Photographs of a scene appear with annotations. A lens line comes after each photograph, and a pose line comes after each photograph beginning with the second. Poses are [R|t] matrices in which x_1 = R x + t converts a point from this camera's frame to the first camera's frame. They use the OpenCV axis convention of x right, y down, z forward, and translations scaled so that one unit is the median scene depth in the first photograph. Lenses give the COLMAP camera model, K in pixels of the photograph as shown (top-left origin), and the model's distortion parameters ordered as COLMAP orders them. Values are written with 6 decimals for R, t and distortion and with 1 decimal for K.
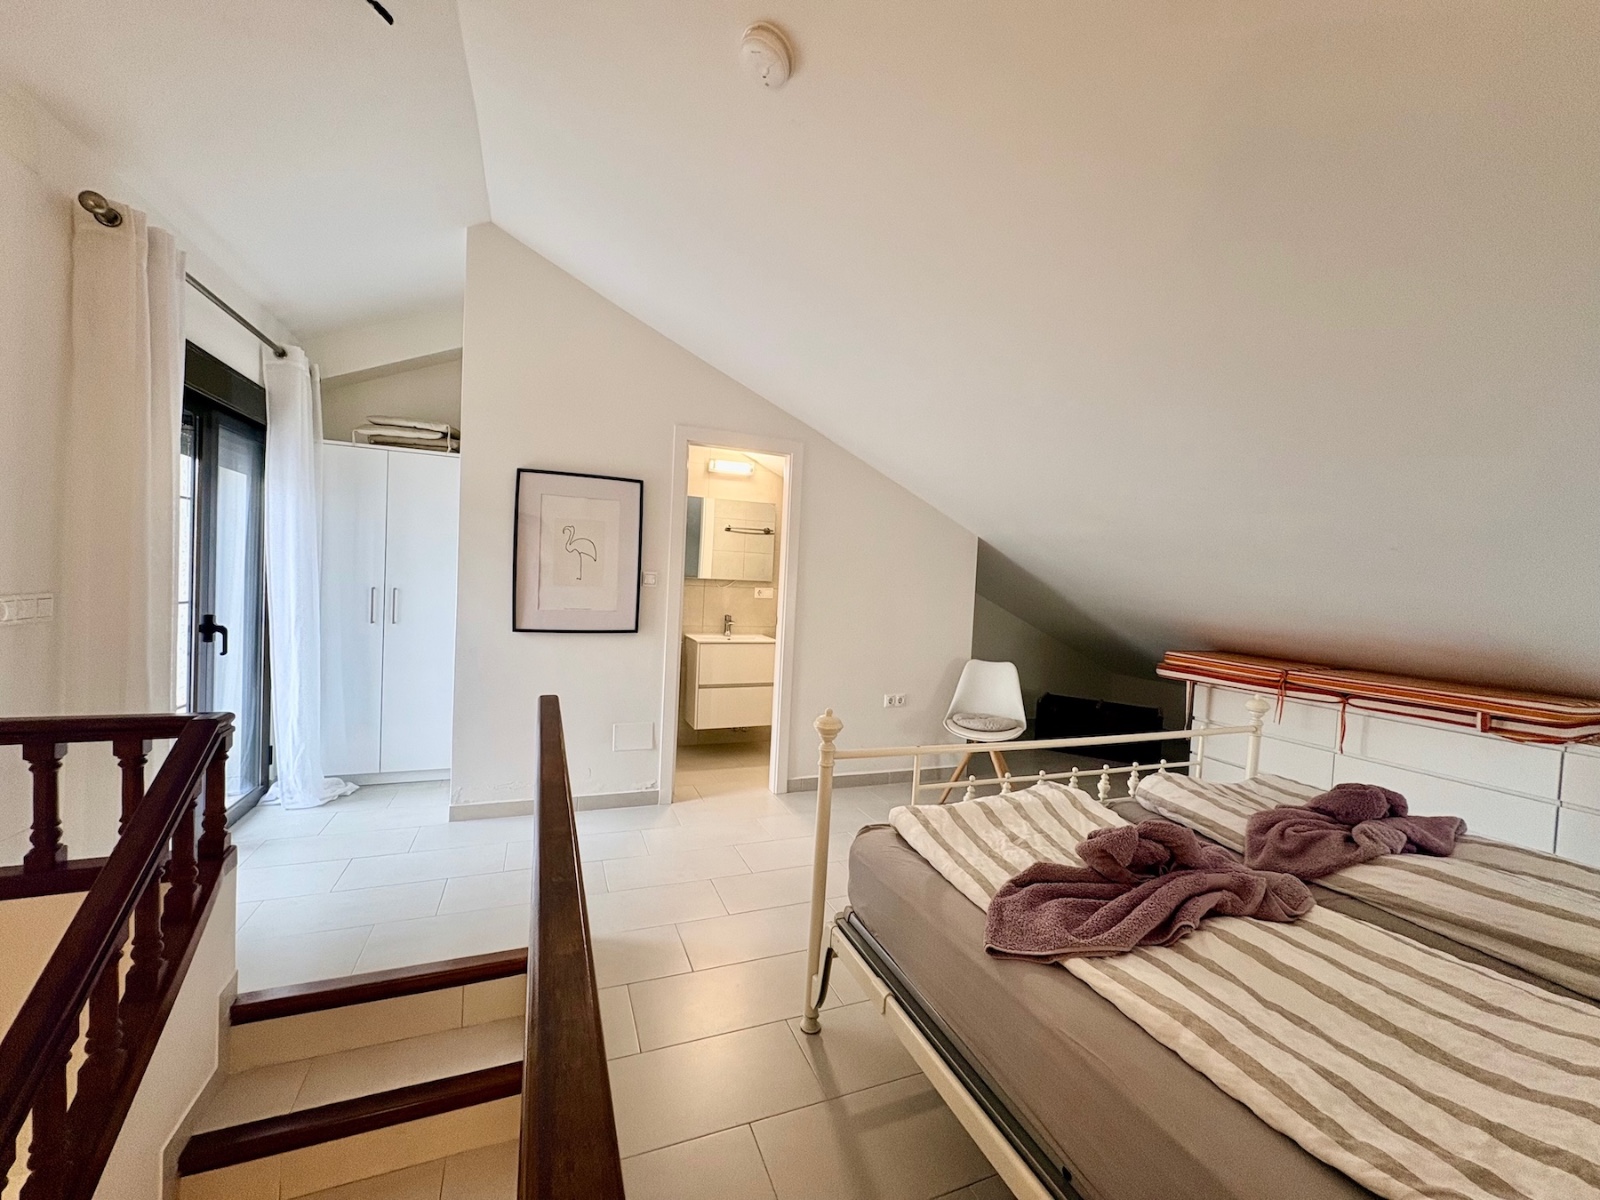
lens RADIAL K [[635.3, 0, 798.7], [0, 635.3, 603.5], [0, 0, 1]] dist [-0.001266, 0.001044]
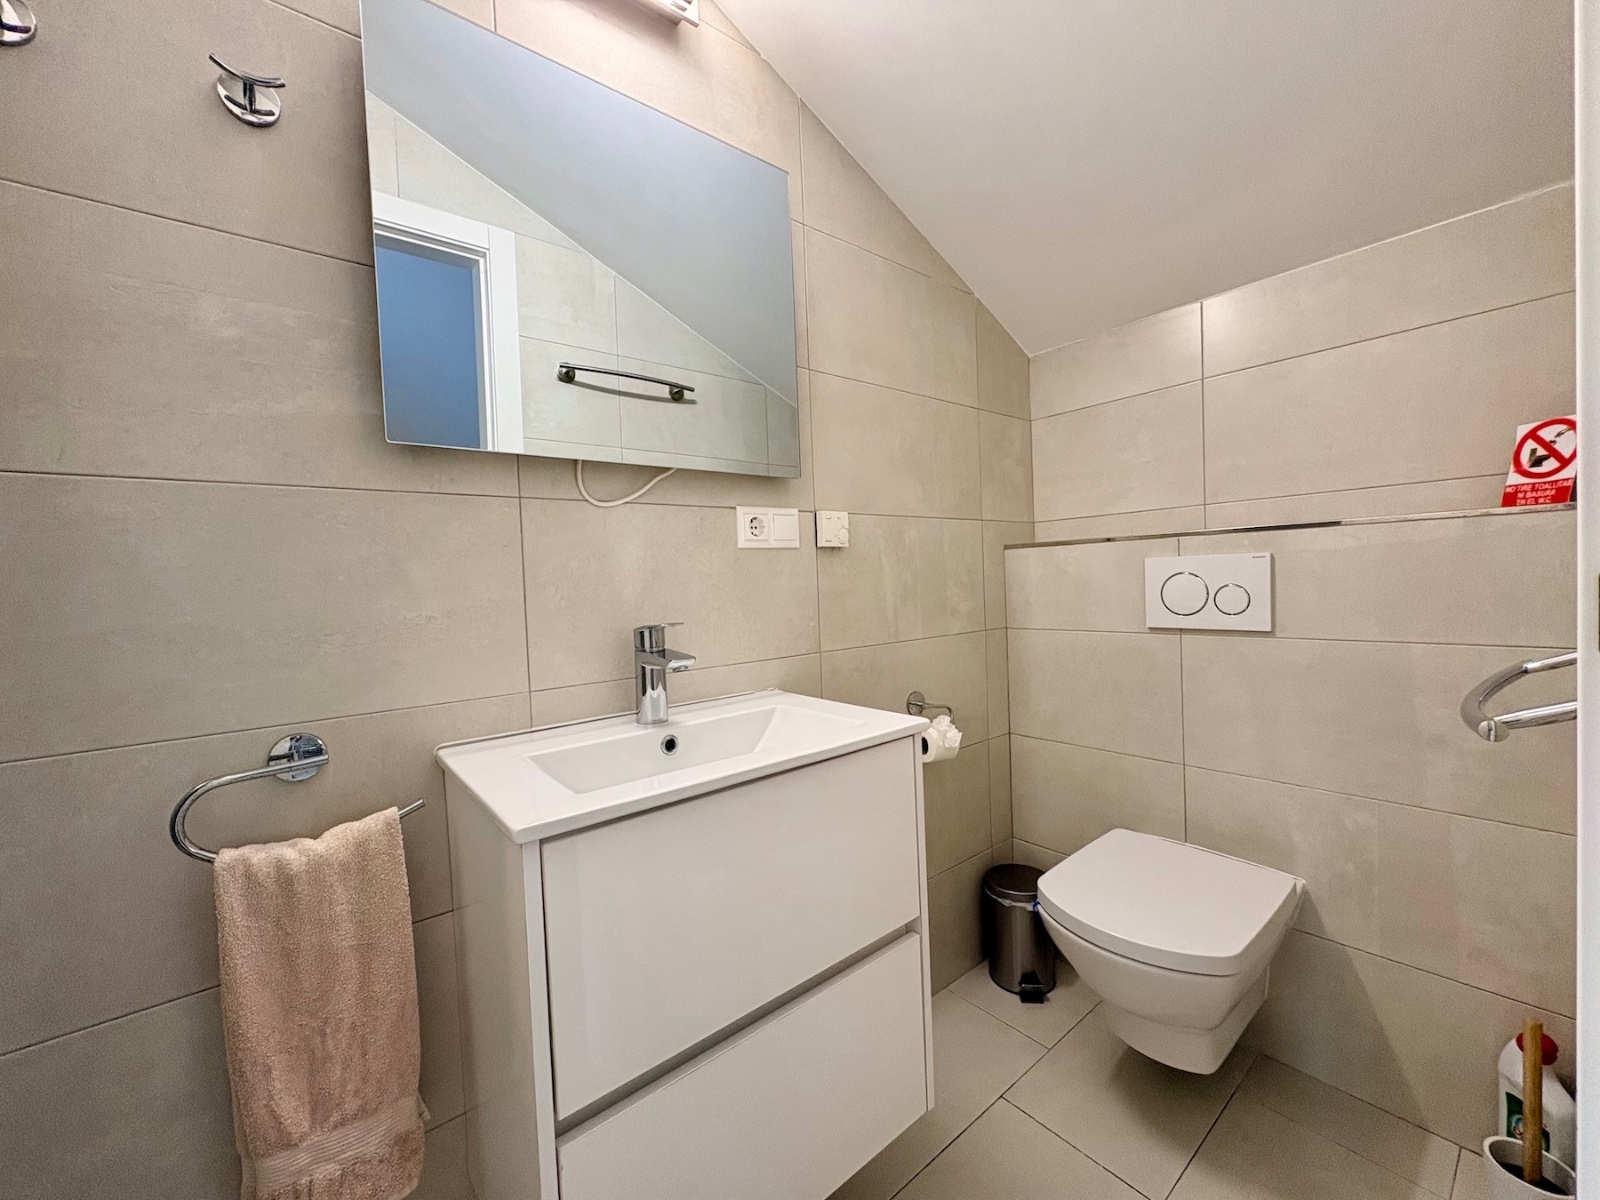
lens RADIAL K [[635.3, 0, 800.9], [0, 635.3, 603.2], [0, 0, 1]] dist [-0.001266, 0.001044]
pose [[0.950937, -0.094330, 0.294654, -0.121873], [0.094138, 0.995448, 0.014870, 0.011830], [-0.294716, 0.013598, 0.955488, 0.753778]]
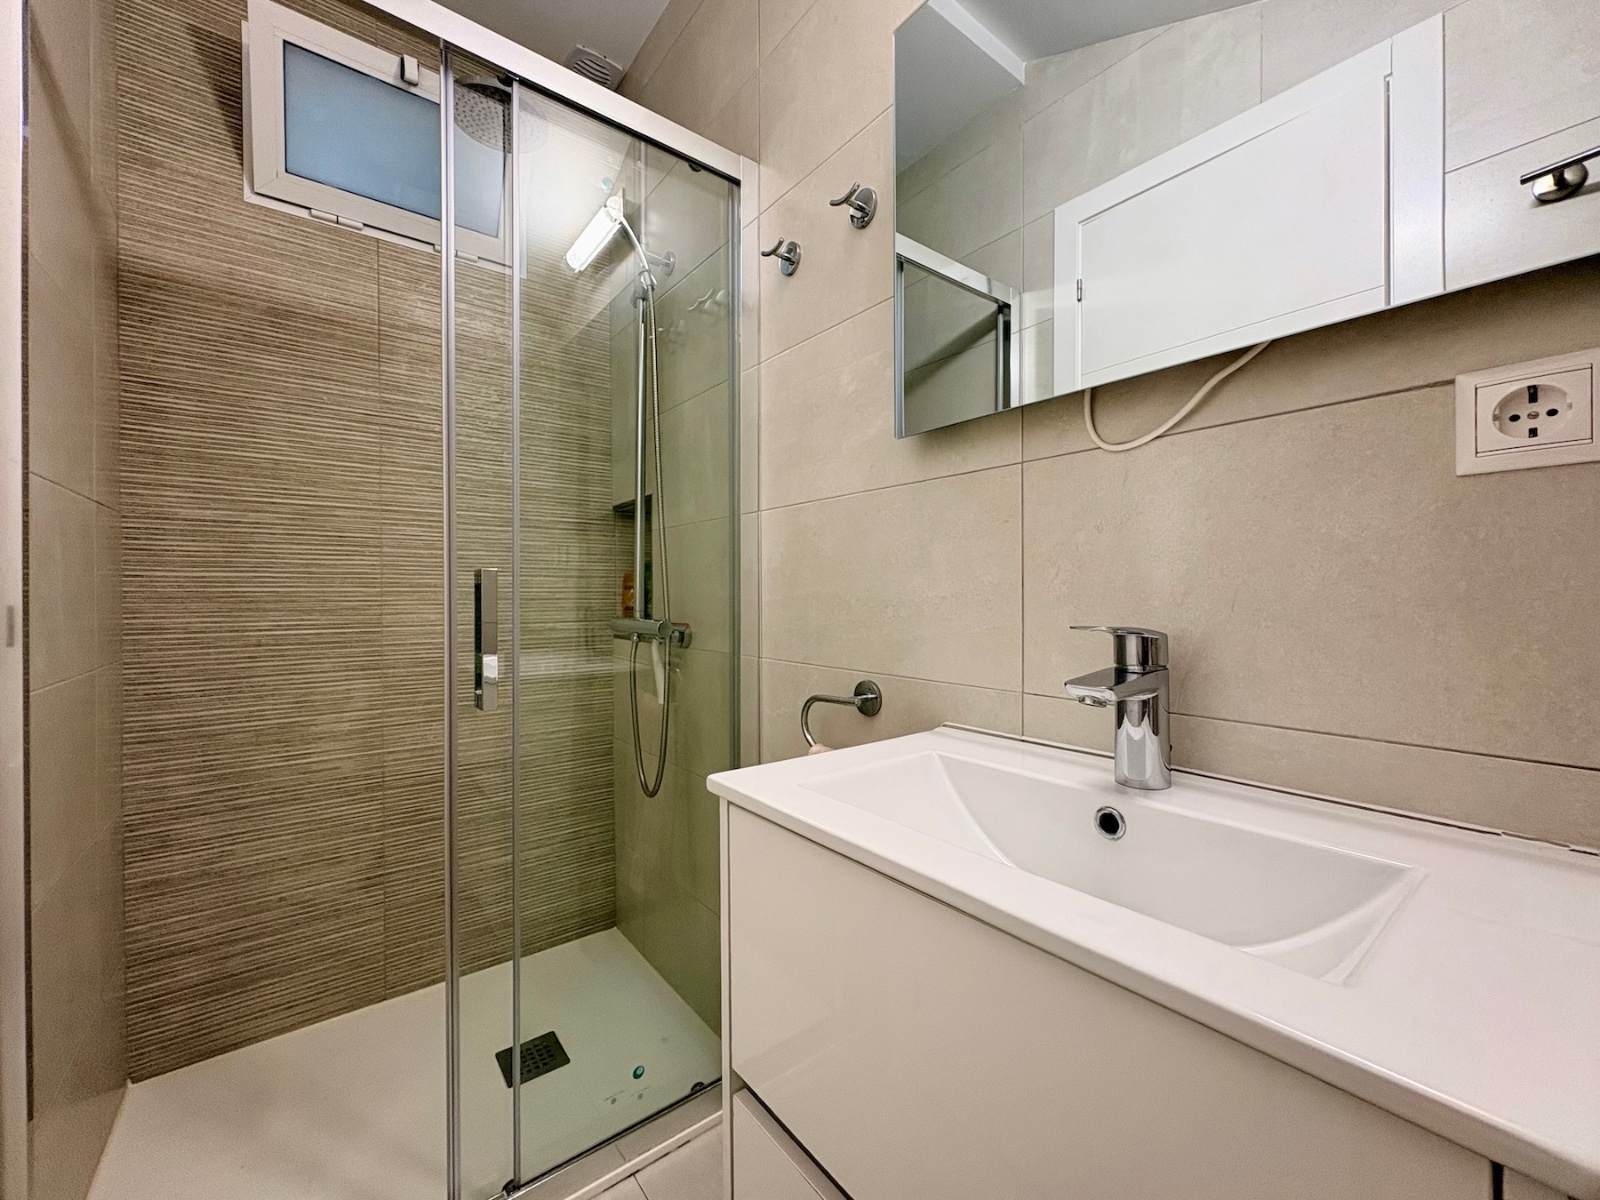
lens RADIAL K [[635.3, 0, 797.2], [0, 635.3, 596.9], [0, 0, 1]] dist [-0.001266, 0.001044]
pose [[0.270663, -0.041953, -0.961760, 0.001064], [-0.013792, 0.998778, -0.047449, 0.017984], [0.962575, 0.026108, 0.269753, 0.867607]]
